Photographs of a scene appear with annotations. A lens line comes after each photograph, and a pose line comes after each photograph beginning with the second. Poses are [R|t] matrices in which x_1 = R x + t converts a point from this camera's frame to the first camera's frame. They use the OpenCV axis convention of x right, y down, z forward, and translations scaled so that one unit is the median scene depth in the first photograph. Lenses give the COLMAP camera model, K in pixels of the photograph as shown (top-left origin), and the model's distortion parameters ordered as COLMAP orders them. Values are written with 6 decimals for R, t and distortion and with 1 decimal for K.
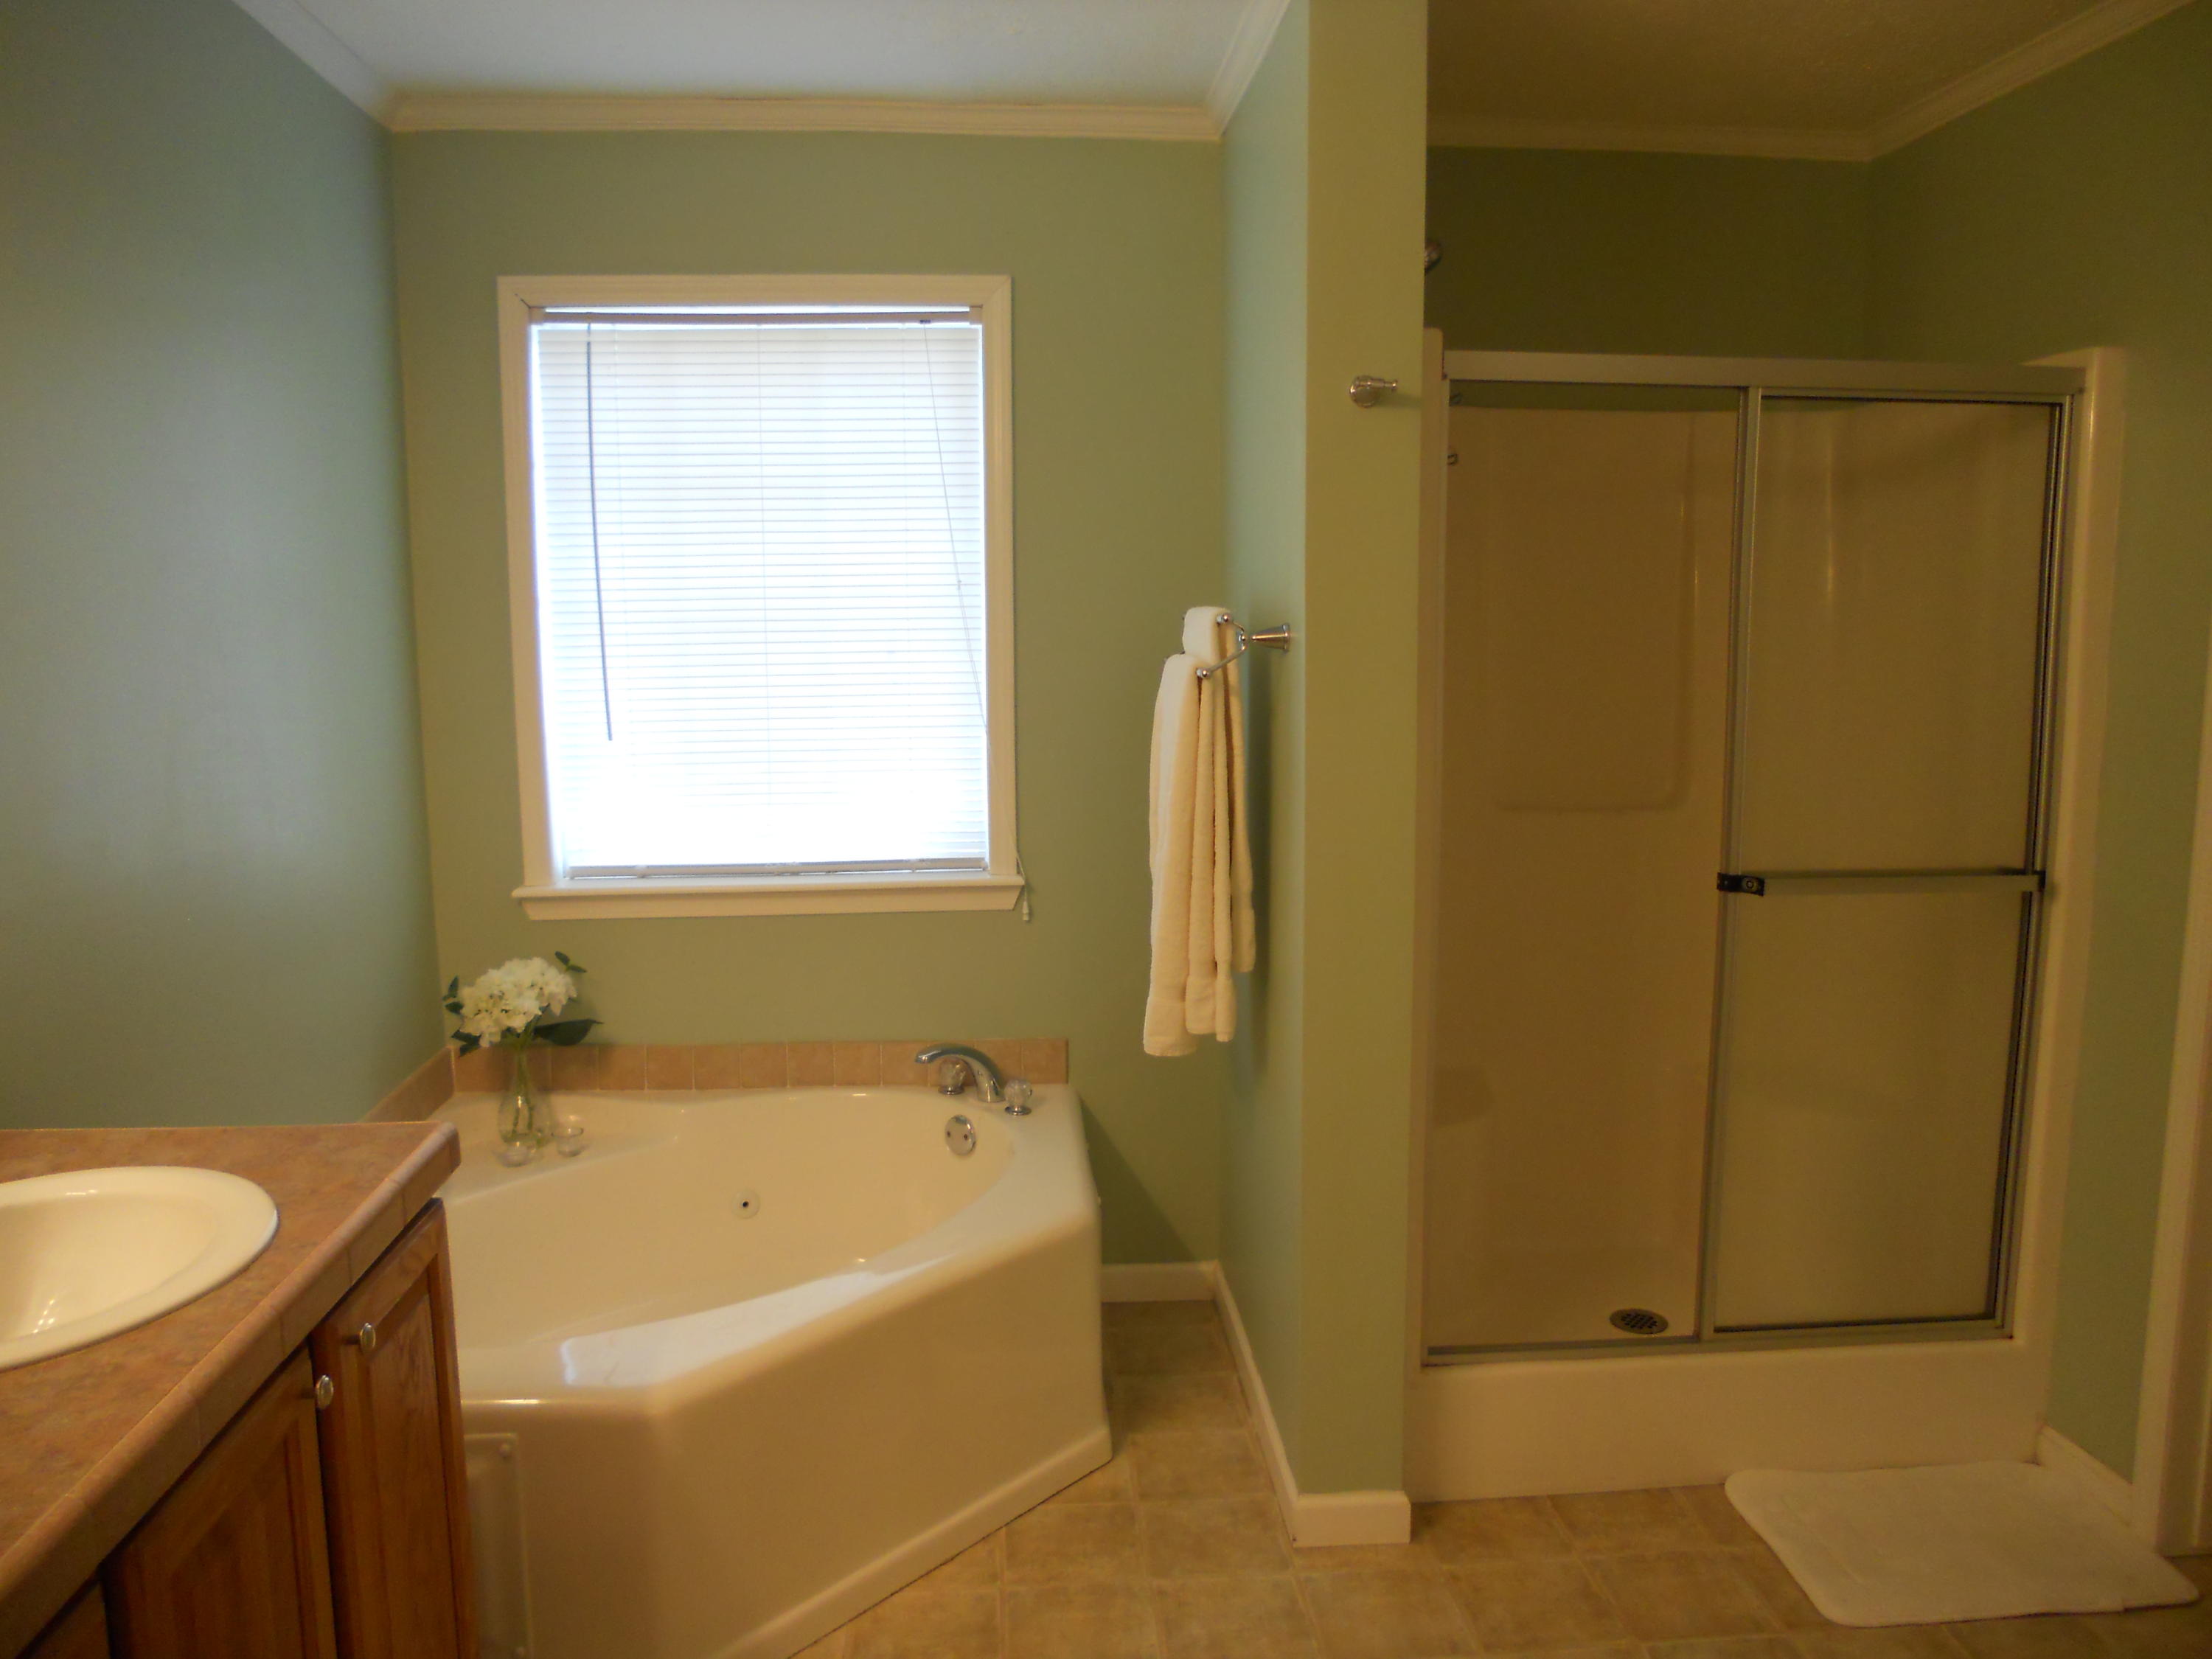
lens RADIAL K [[1734.8, 0, 1106.0], [0, 1734.8, 829.5], [0, 0, 1]] dist [-0.057803, 0.103801]
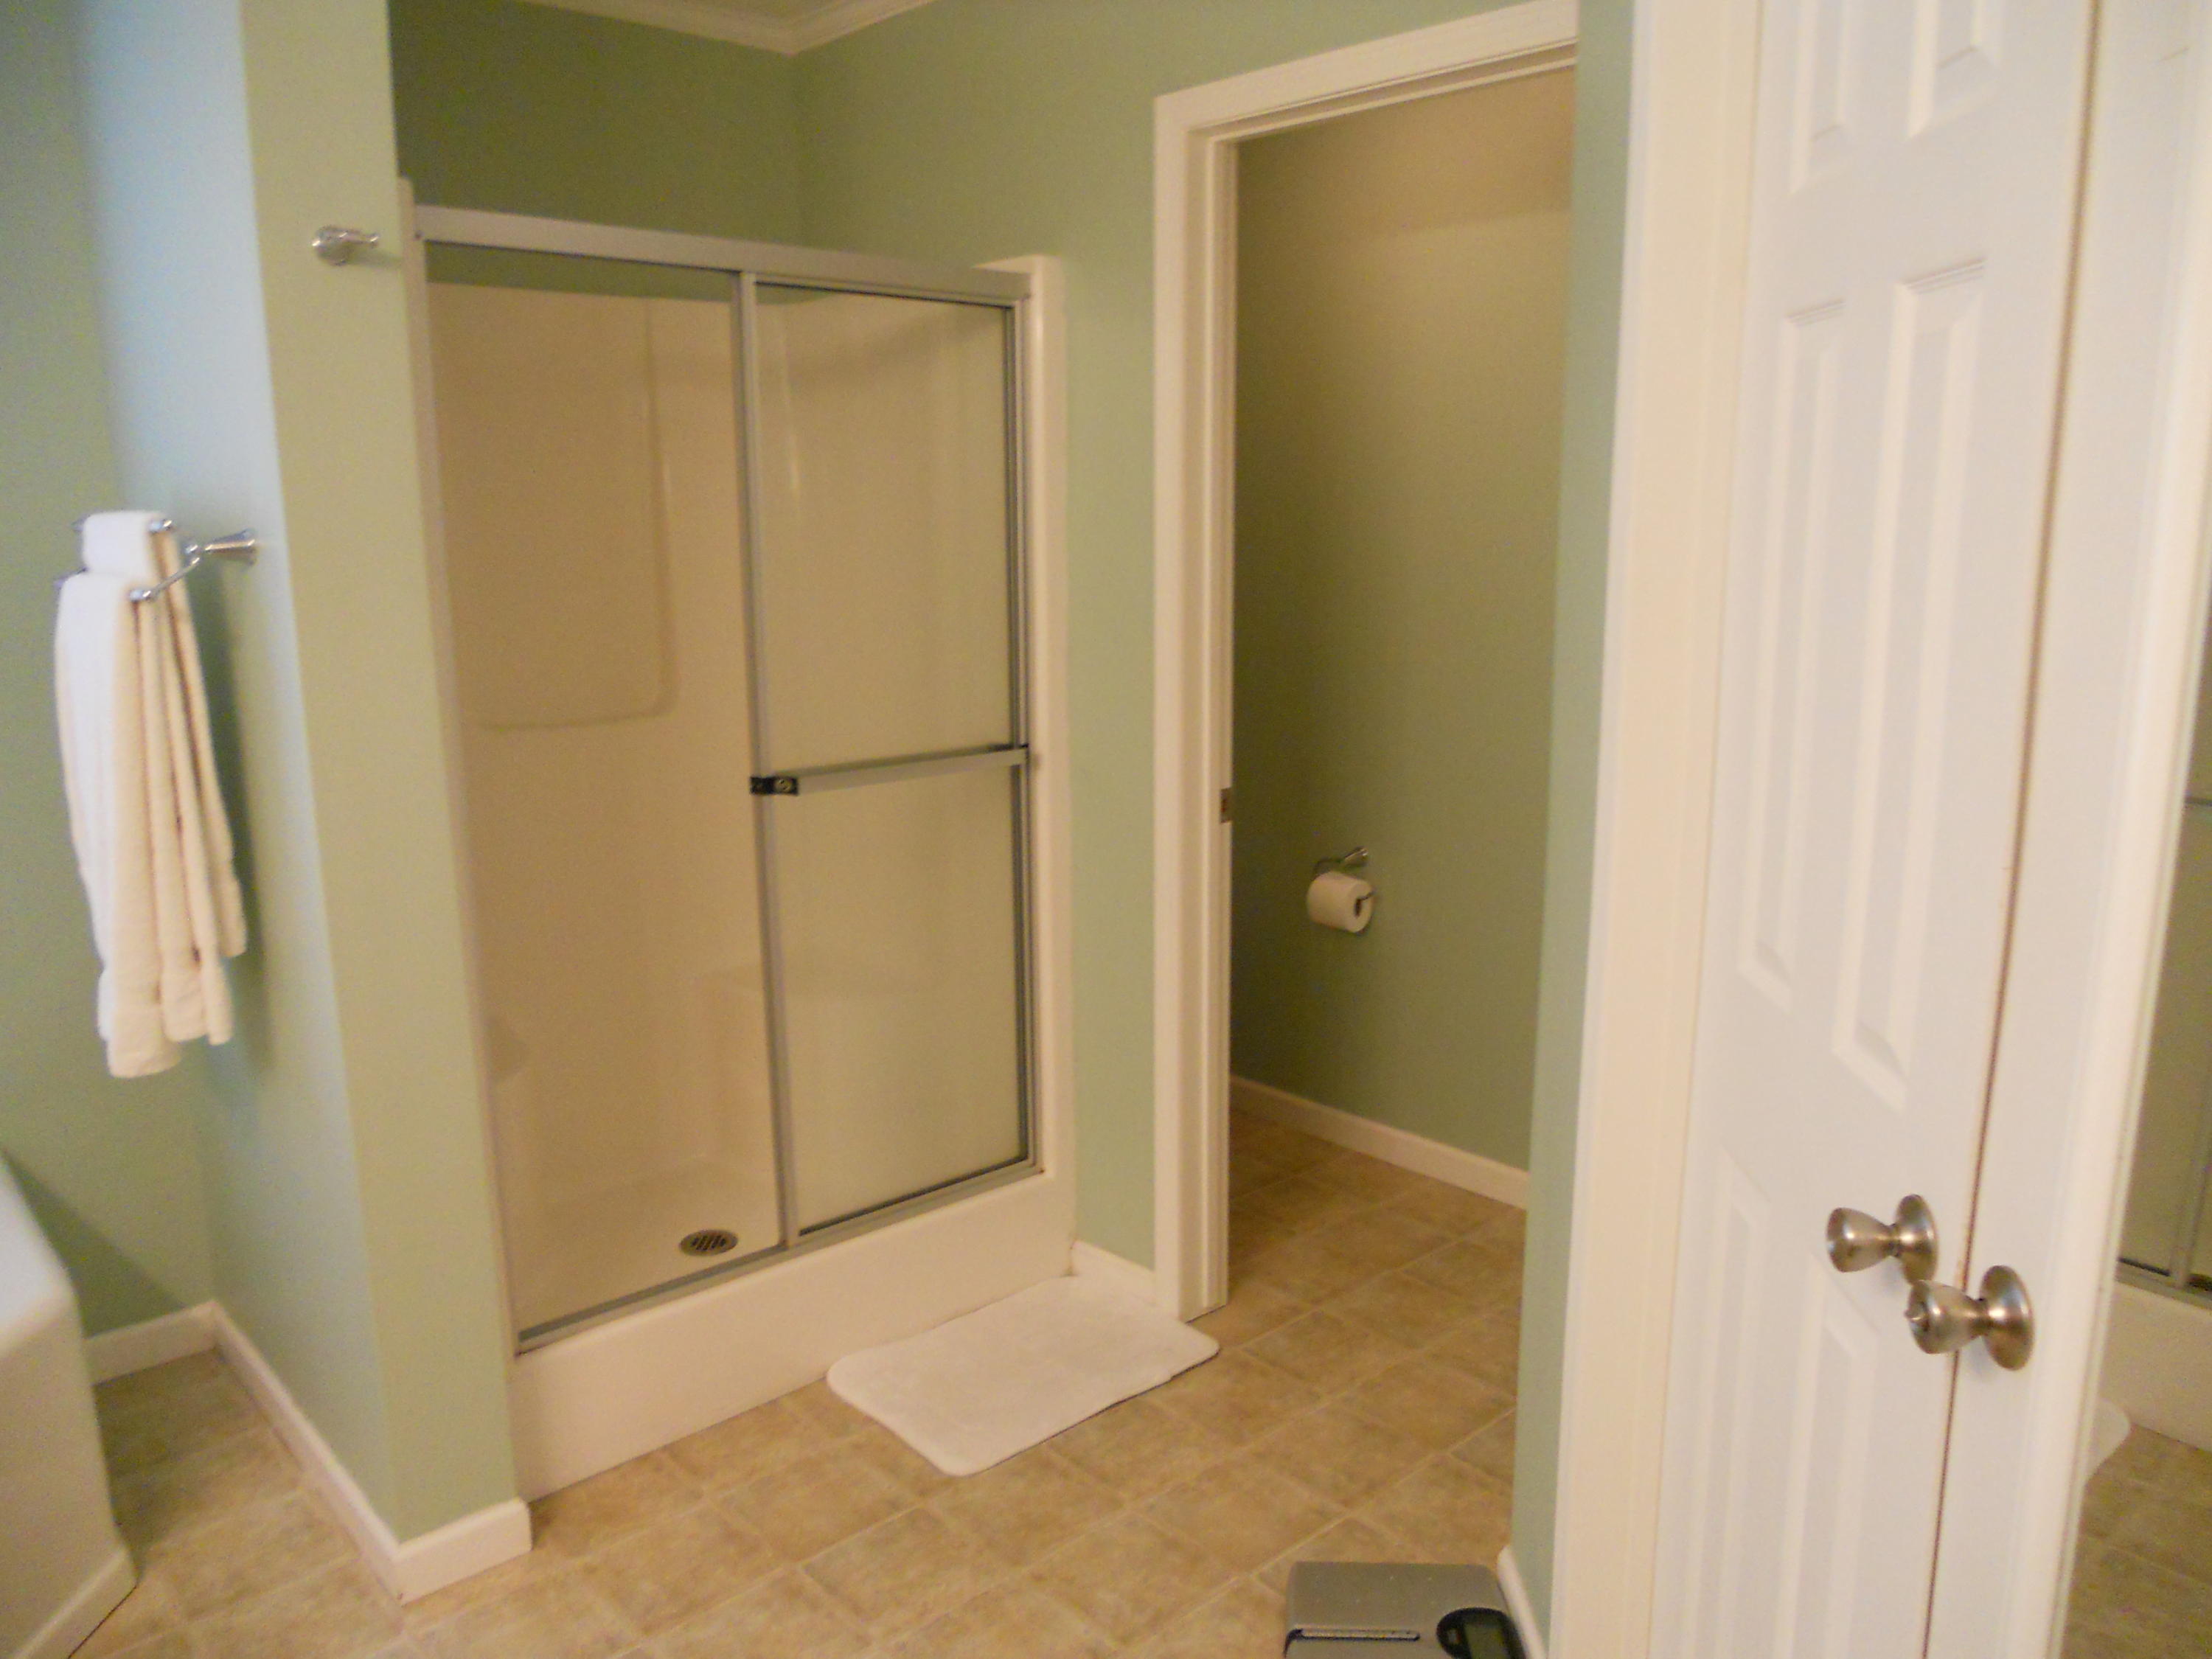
lens RADIAL K [[1734.8, 0, 1106.0], [0, 1734.8, 829.5], [0, 0, 1]] dist [-0.057803, 0.103801]
pose [[0.799840, -0.121646, 0.587757, -0.064621], [0.090387, 0.992491, 0.082412, -0.007915], [-0.593369, -0.012791, 0.804829, 0.094197]]
